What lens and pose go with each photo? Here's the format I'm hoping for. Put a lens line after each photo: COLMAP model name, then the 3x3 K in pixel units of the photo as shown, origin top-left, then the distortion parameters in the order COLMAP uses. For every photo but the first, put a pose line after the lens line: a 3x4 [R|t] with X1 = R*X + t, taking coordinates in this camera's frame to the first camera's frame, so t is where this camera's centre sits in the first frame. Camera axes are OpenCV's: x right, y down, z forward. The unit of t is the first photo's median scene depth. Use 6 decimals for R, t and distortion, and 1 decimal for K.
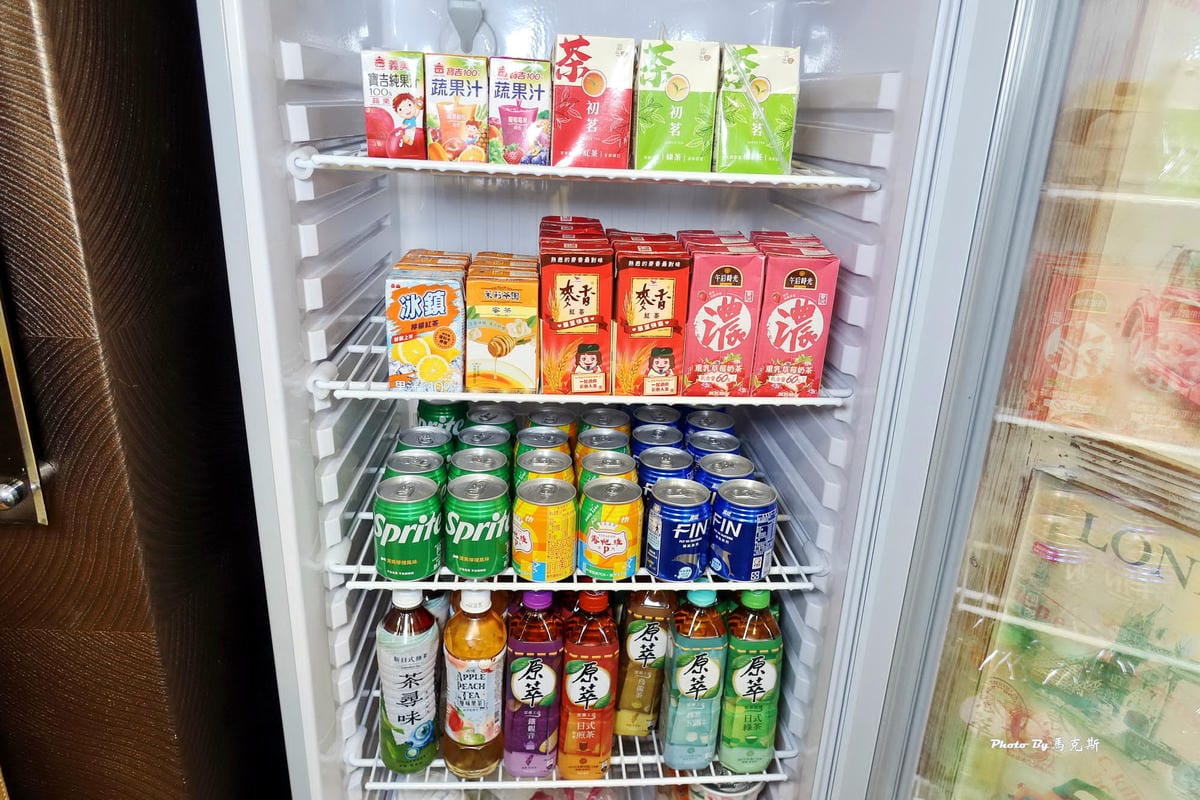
lens RADIAL K [[818.5, 0, 600.0], [0, 818.5, 400.0], [0, 0, 1]] dist [-0.007670, -0.004212]
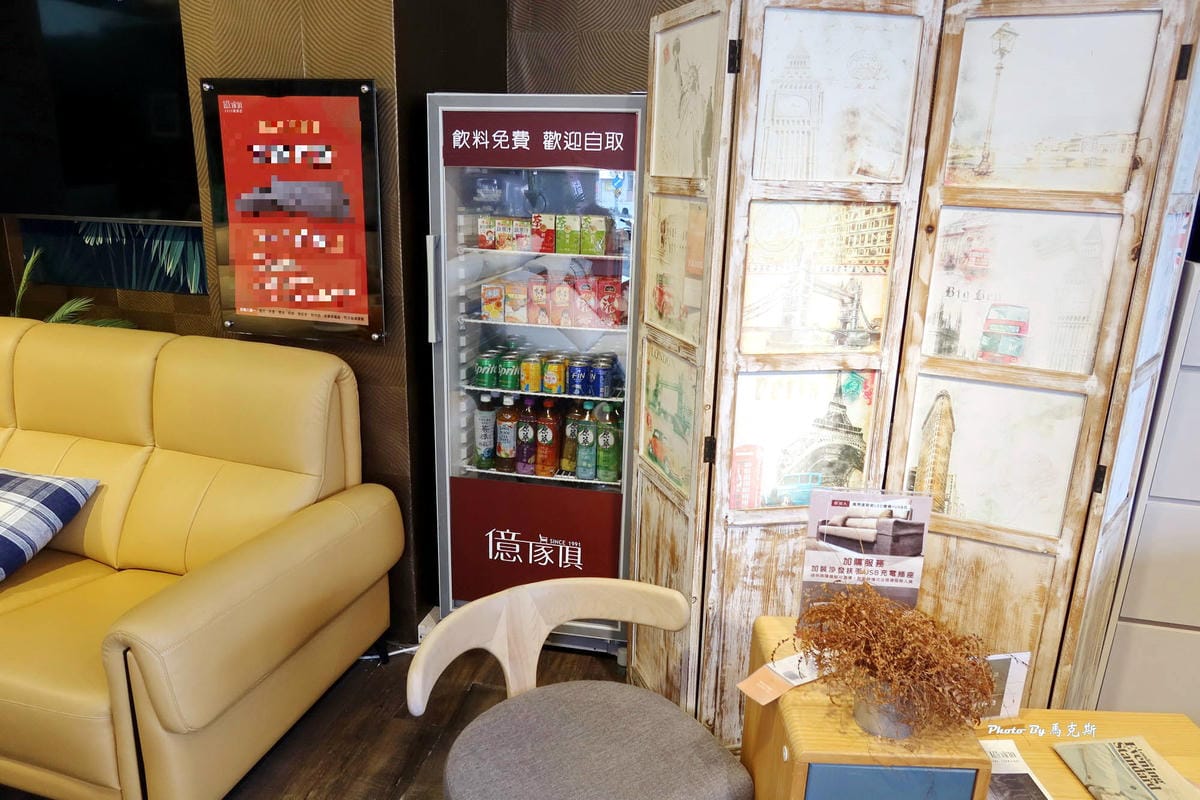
lens RADIAL K [[818.5, 0, 600.0], [0, 818.5, 400.0], [0, 0, 1]] dist [-0.007670, -0.004212]
pose [[0.971677, 0.056489, -0.229464, 0.795267], [-0.076382, 0.993964, -0.078752, 0.434008], [0.223630, 0.094049, 0.970126, -1.654539]]
